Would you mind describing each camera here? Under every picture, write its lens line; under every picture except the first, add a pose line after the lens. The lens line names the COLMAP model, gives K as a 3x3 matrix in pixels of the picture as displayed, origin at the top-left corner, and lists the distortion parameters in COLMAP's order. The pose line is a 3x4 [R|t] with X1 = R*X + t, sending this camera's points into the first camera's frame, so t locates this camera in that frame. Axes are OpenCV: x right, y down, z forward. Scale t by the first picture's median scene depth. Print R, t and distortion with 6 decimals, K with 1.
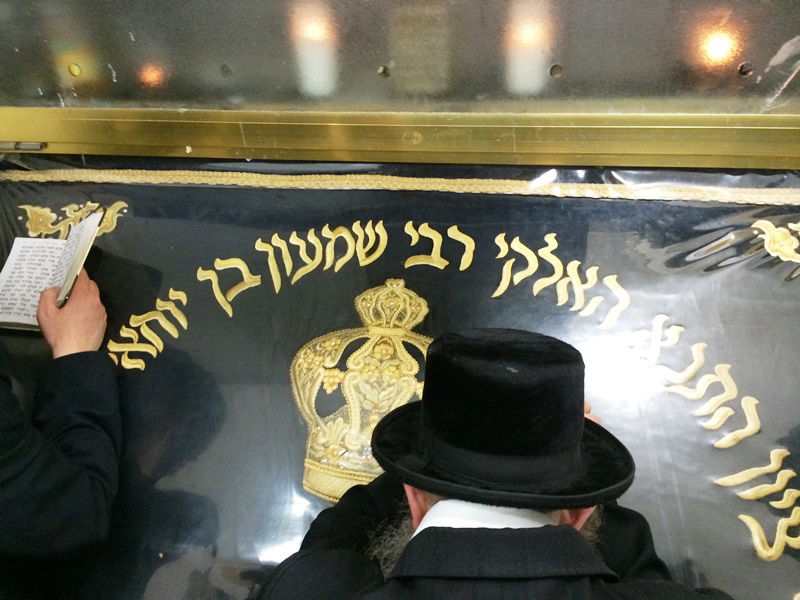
lens RADIAL K [[718.8, 0, 400.0], [0, 718.8, 300.0], [0, 0, 1]] dist [0.081226, -0.000423]
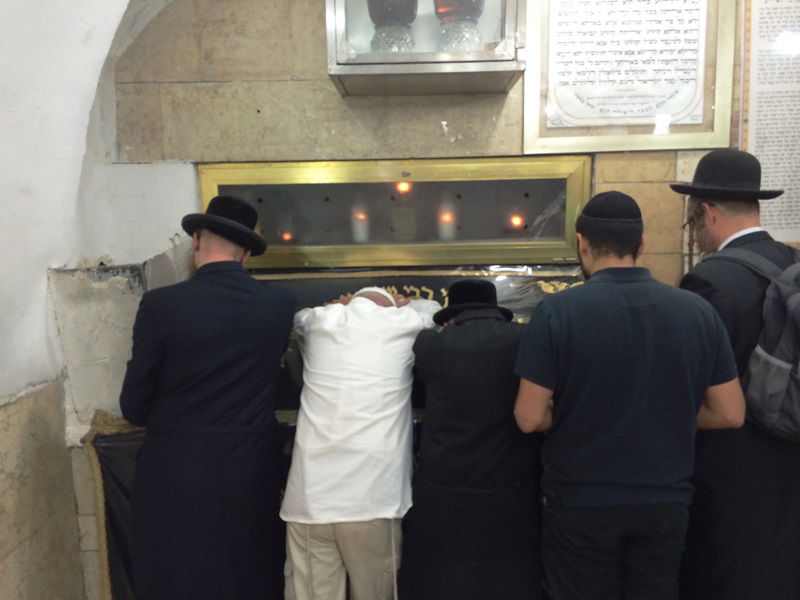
lens RADIAL K [[718.8, 0, 400.0], [0, 718.8, 300.0], [0, 0, 1]] dist [0.081226, -0.000423]
pose [[0.989437, -0.019726, 0.143612, -0.358995], [0.062933, 0.950919, -0.302972, 0.680943], [-0.130587, 0.308810, 0.942117, -1.291214]]
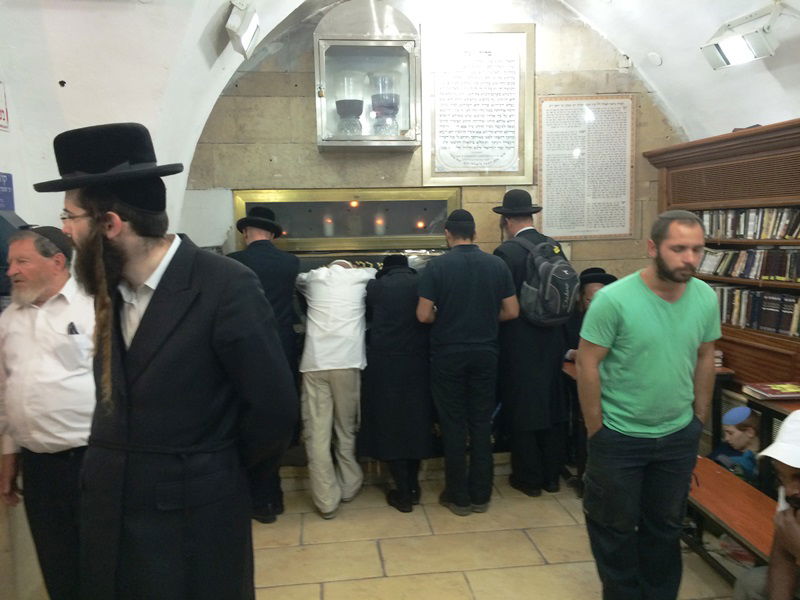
lens RADIAL K [[718.8, 0, 400.0], [0, 718.8, 300.0], [0, 0, 1]] dist [0.081226, -0.000423]
pose [[0.966723, -0.028306, 0.254254, -0.827842], [0.106897, 0.947632, -0.300943, 1.419466], [-0.232421, 0.318108, 0.919123, -2.894854]]
